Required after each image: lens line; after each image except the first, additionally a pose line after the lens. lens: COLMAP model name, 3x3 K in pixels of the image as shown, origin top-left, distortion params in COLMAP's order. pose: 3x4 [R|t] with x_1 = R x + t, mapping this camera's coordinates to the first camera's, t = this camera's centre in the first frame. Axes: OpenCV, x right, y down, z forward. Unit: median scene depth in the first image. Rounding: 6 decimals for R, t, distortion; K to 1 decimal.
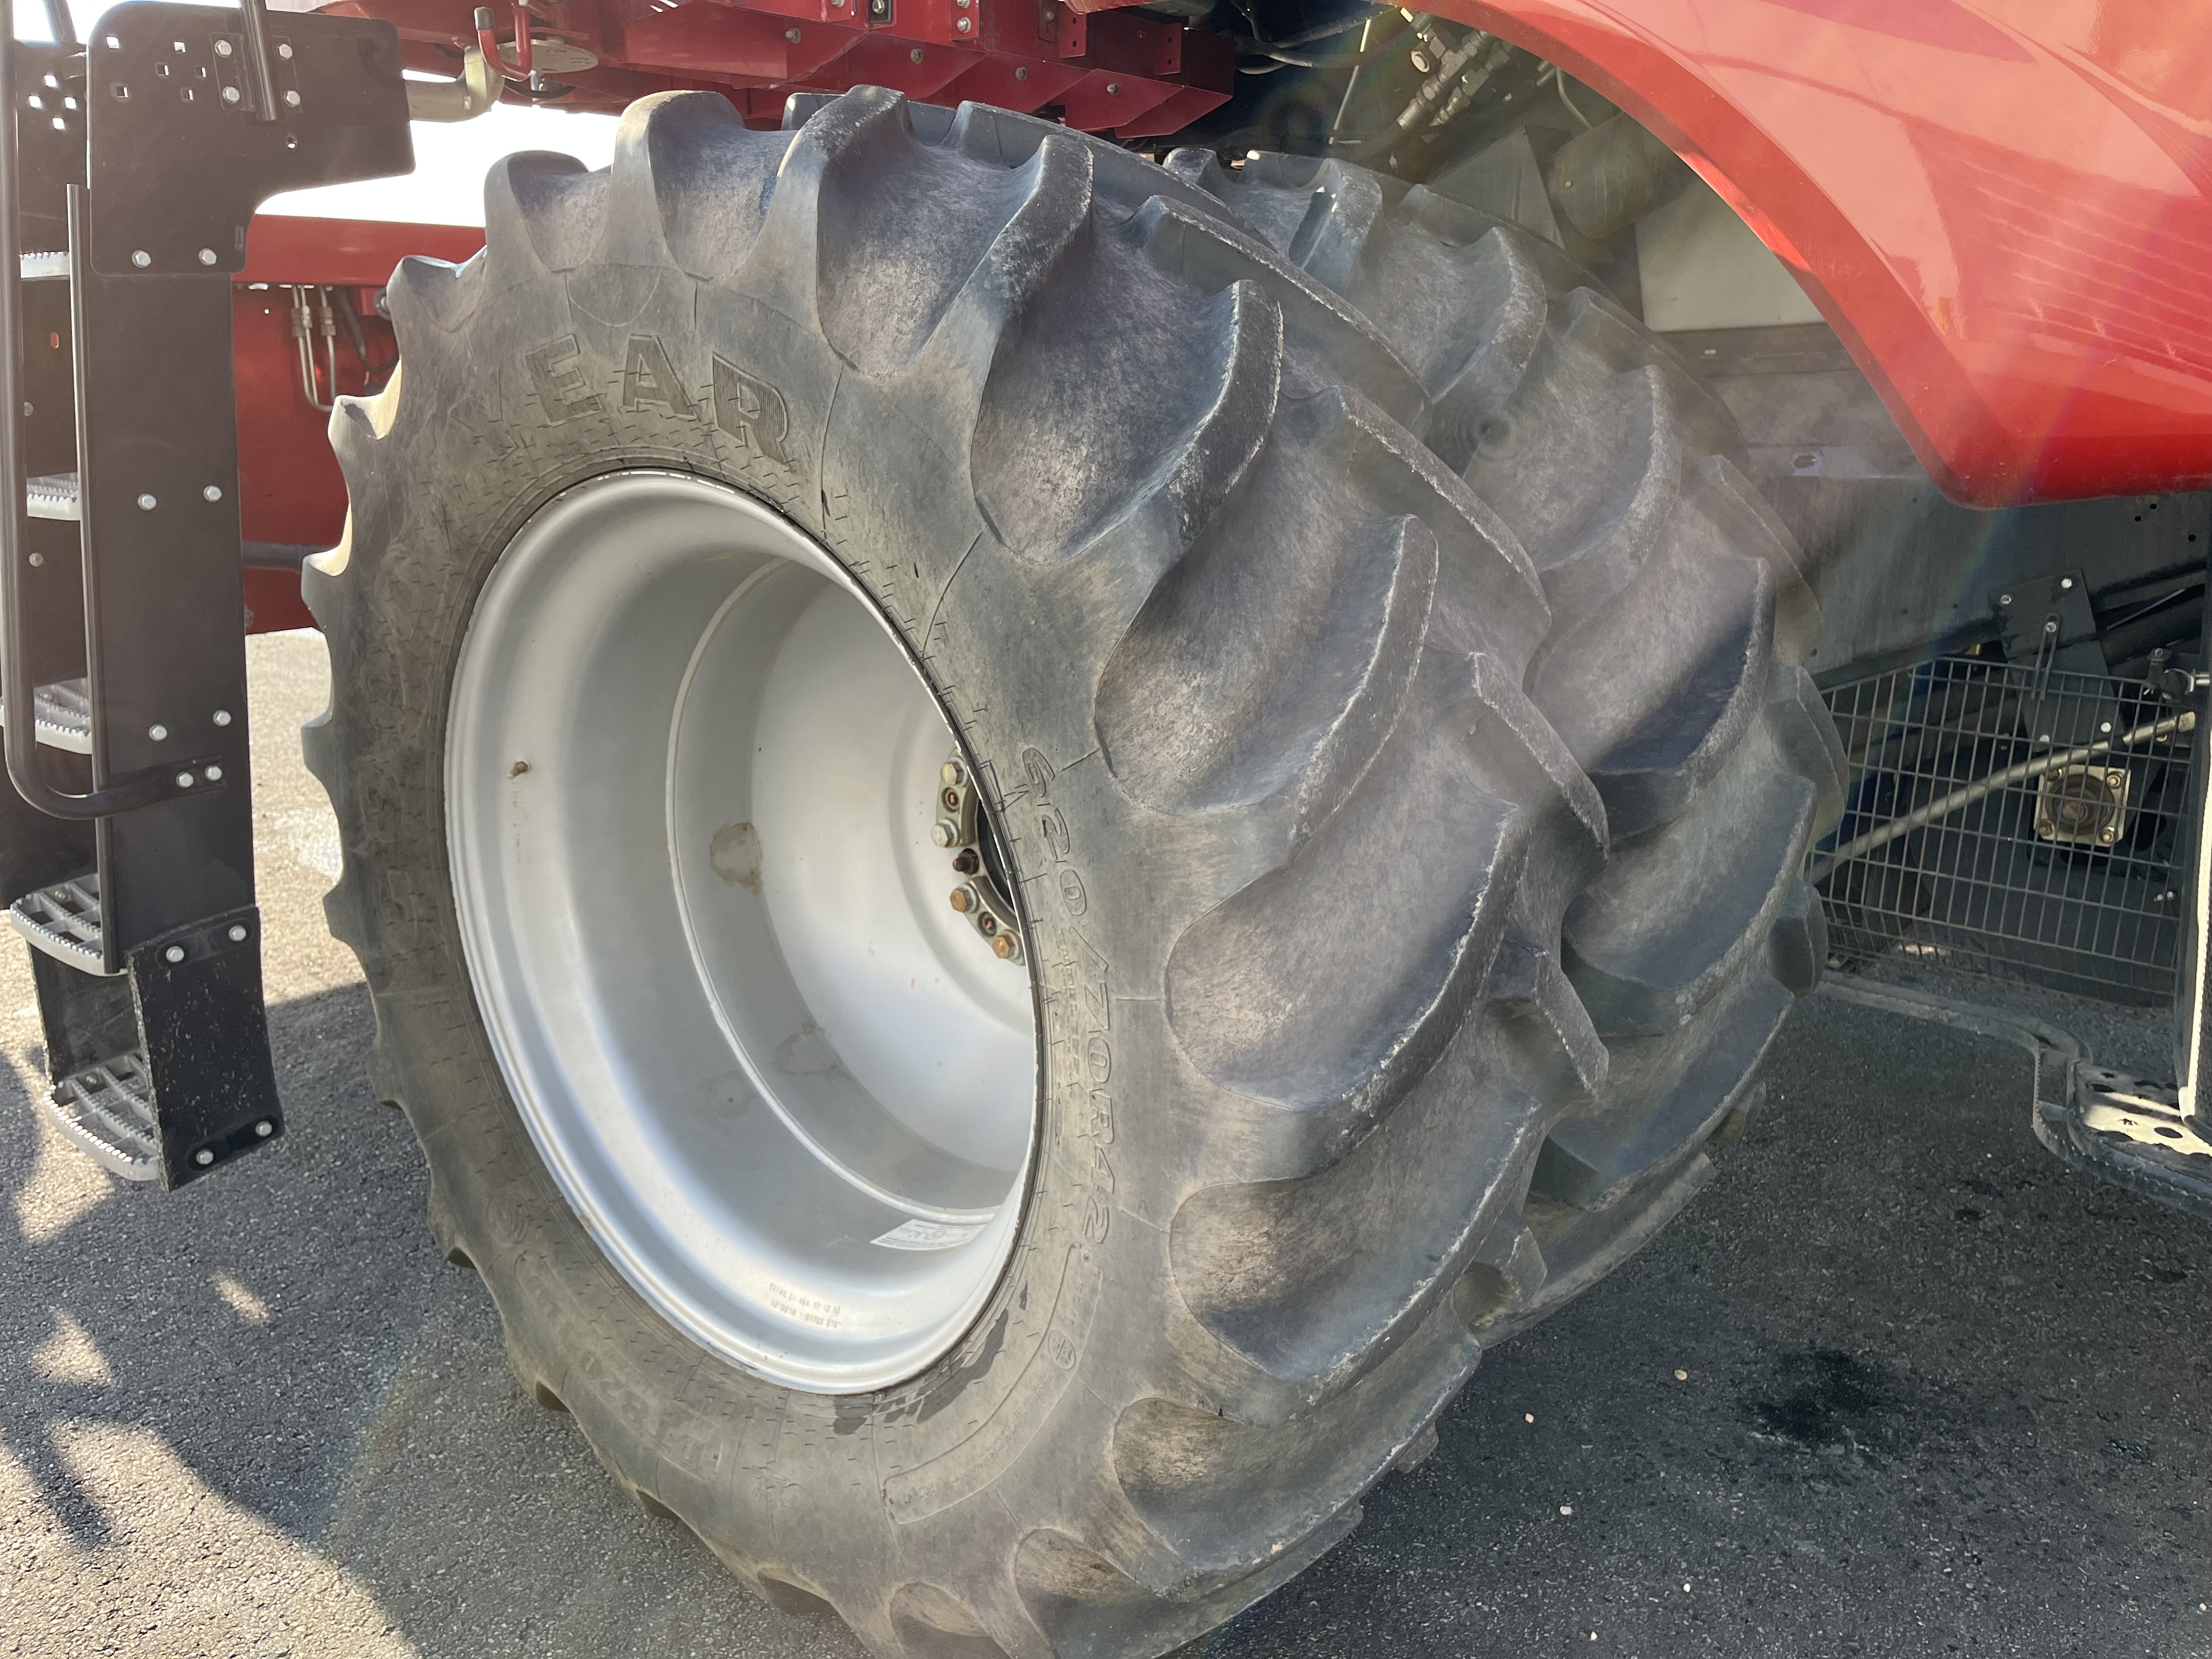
lens RADIAL K [[1703.6, 0, 1106.0], [0, 1703.6, 829.5], [0, 0, 1]] dist [0.063899, -0.126781]
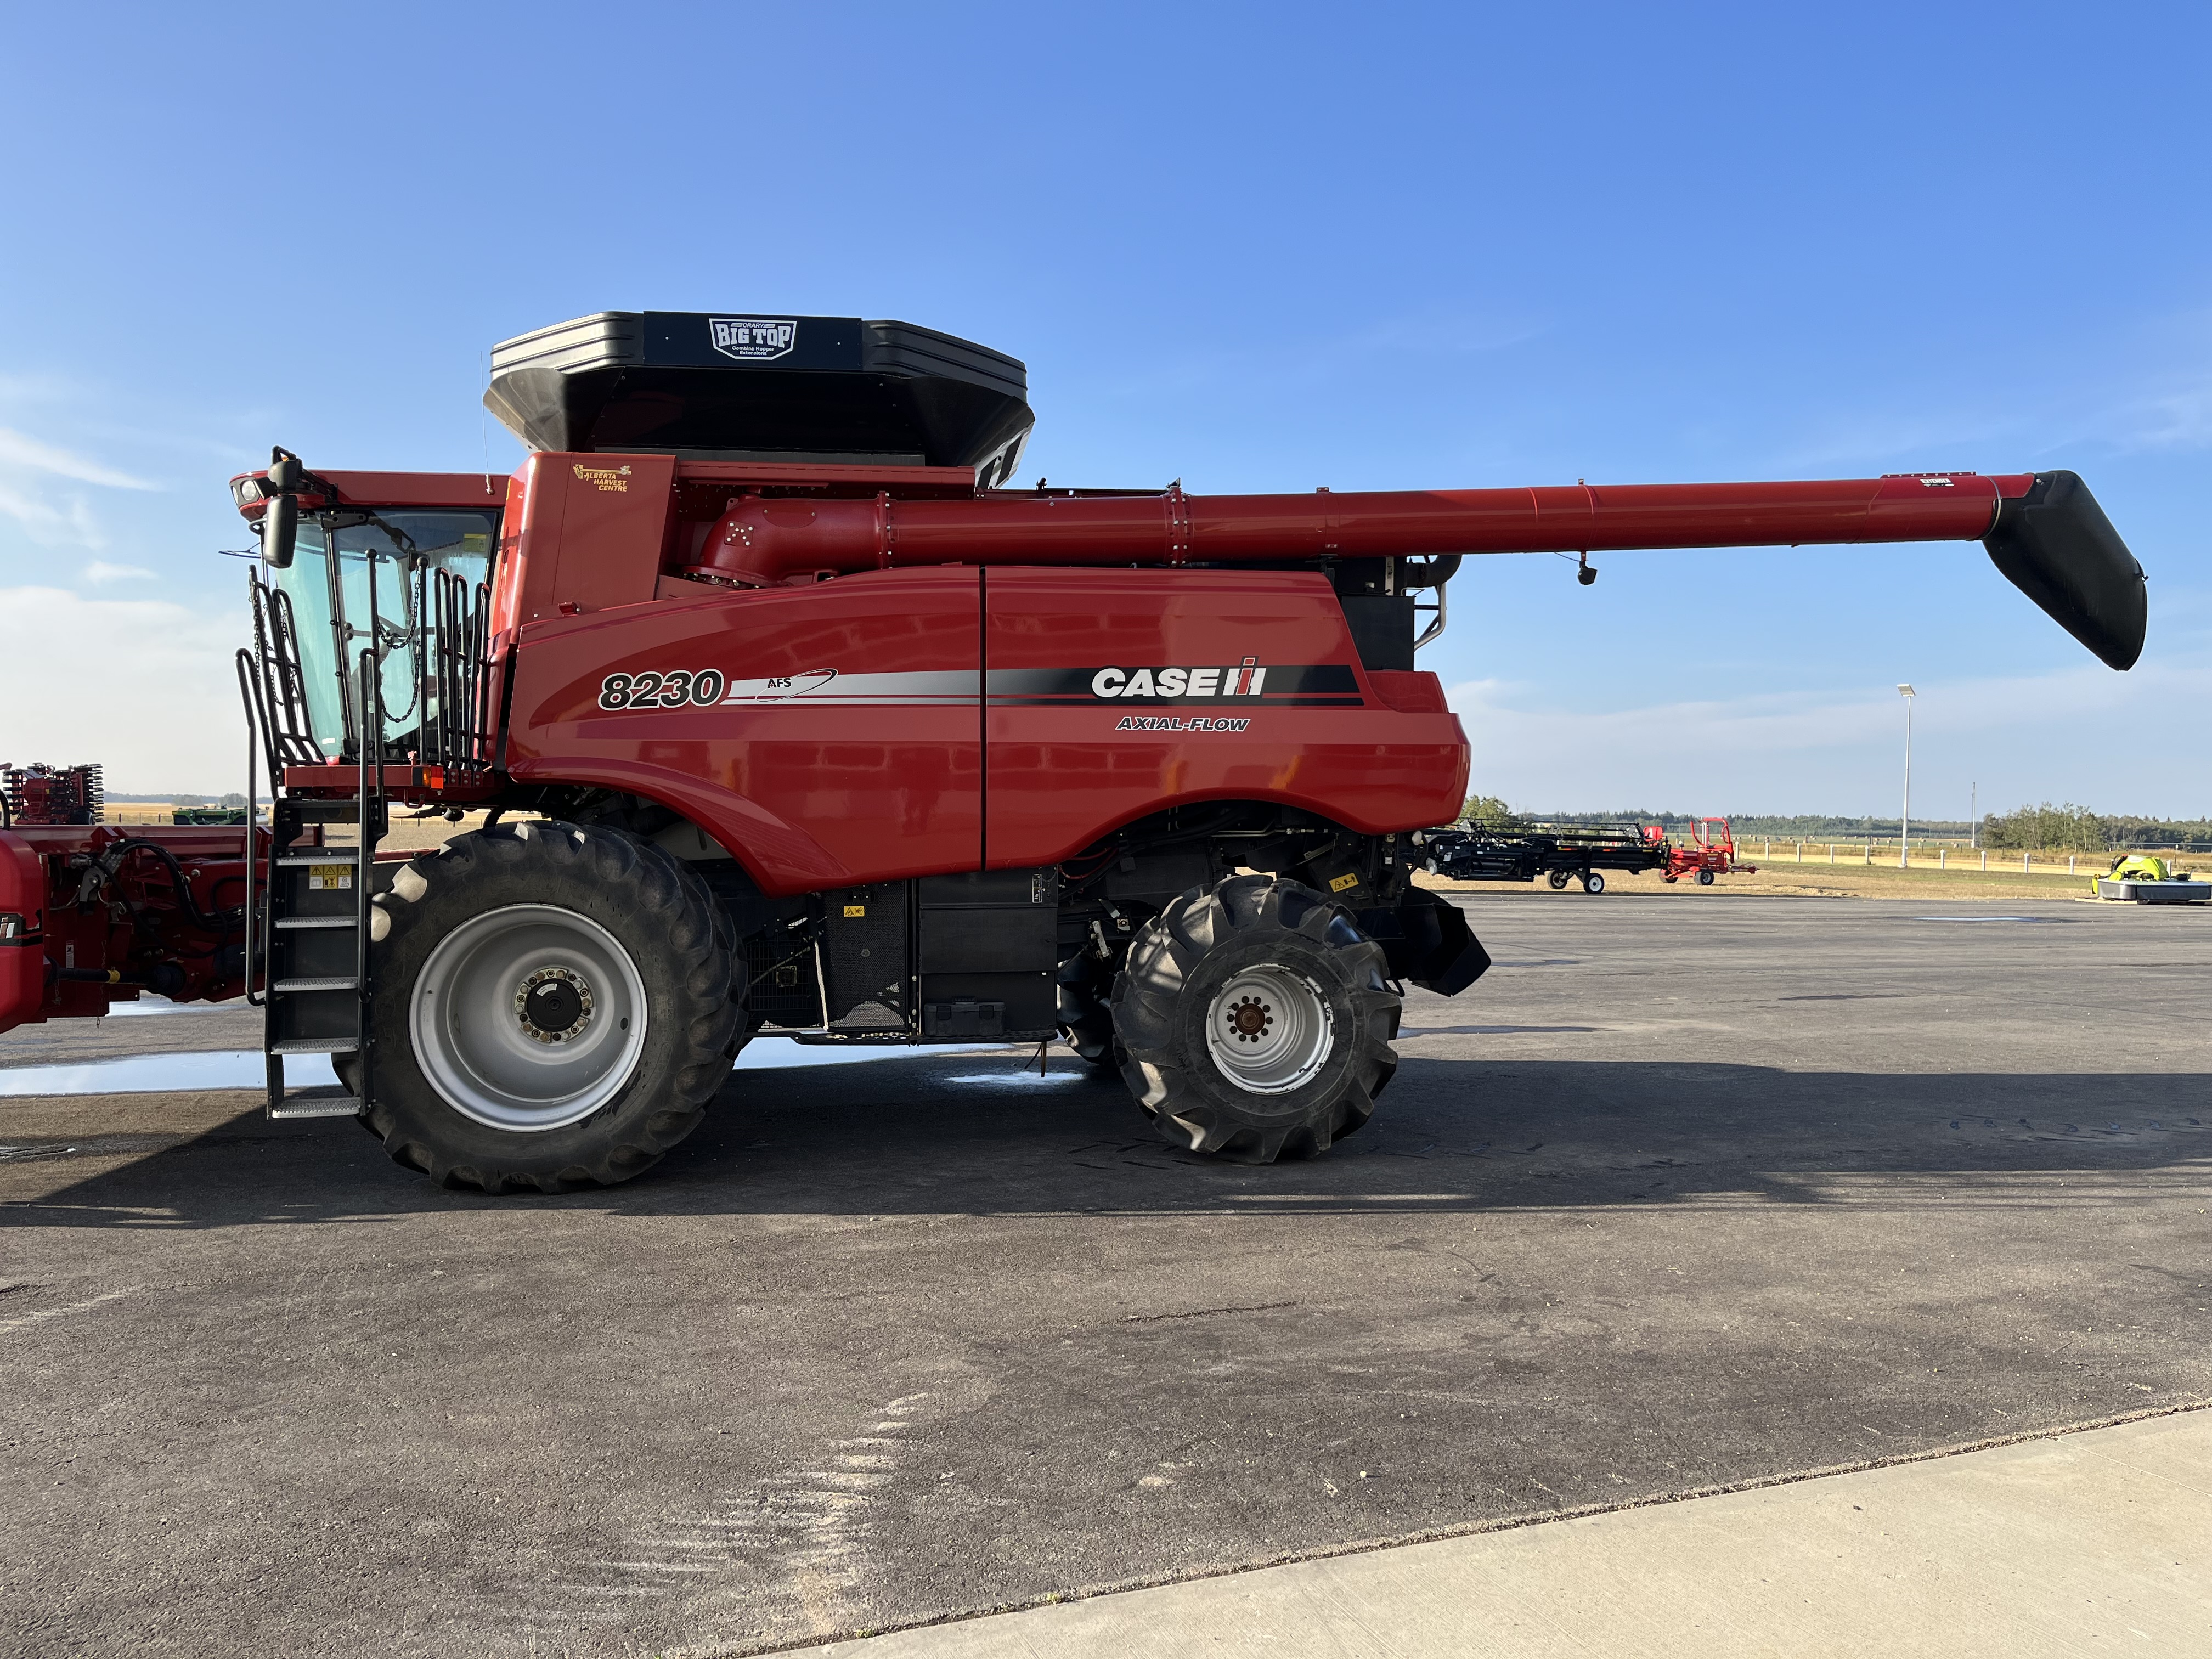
lens RADIAL K [[1703.6, 0, 1106.0], [0, 1703.6, 829.5], [0, 0, 1]] dist [0.063899, -0.126781]
pose [[0.687347, -0.008168, 0.726283, -2.644640], [0.207824, 0.960342, -0.185883, 0.801678], [-0.695962, 0.278705, 0.661786, -3.265923]]
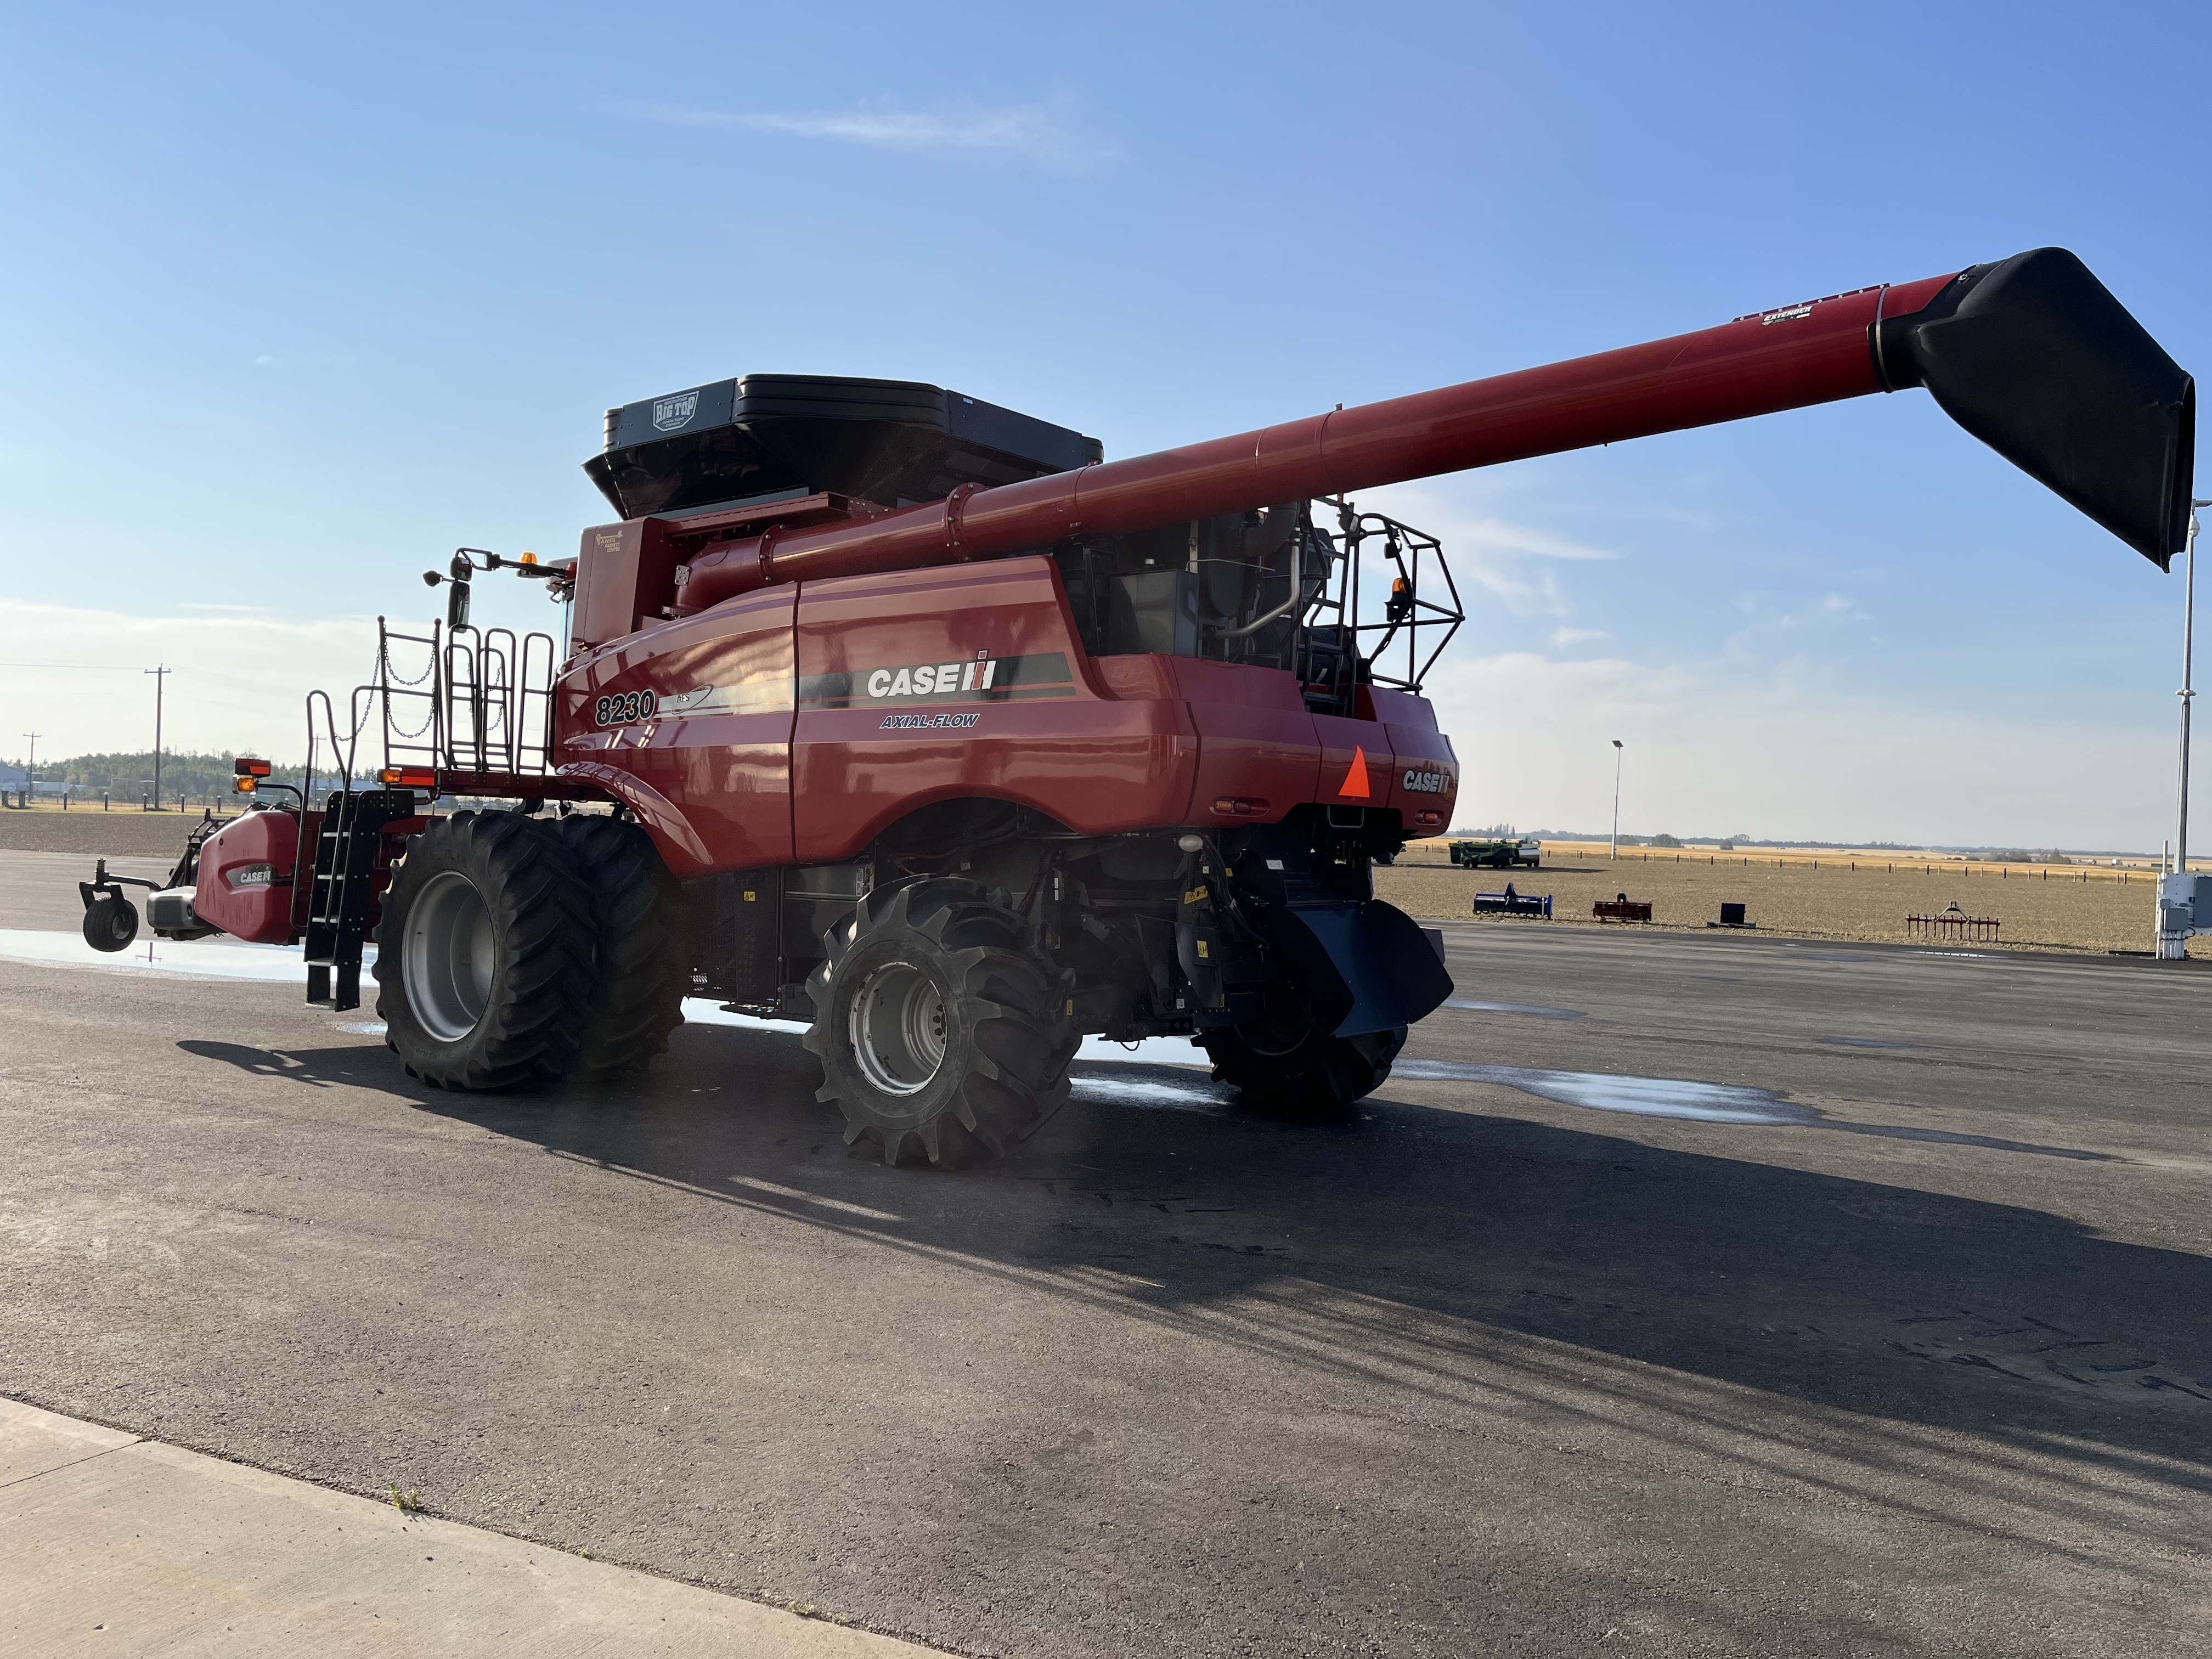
lens RADIAL K [[1703.6, 0, 1106.0], [0, 1703.6, 829.5], [0, 0, 1]] dist [0.063899, -0.126781]
pose [[0.999756, 0.021607, -0.004558, 2.198044], [-0.021998, 0.956400, -0.291231, 1.434731], [-0.001933, 0.291260, 0.956642, -5.075673]]
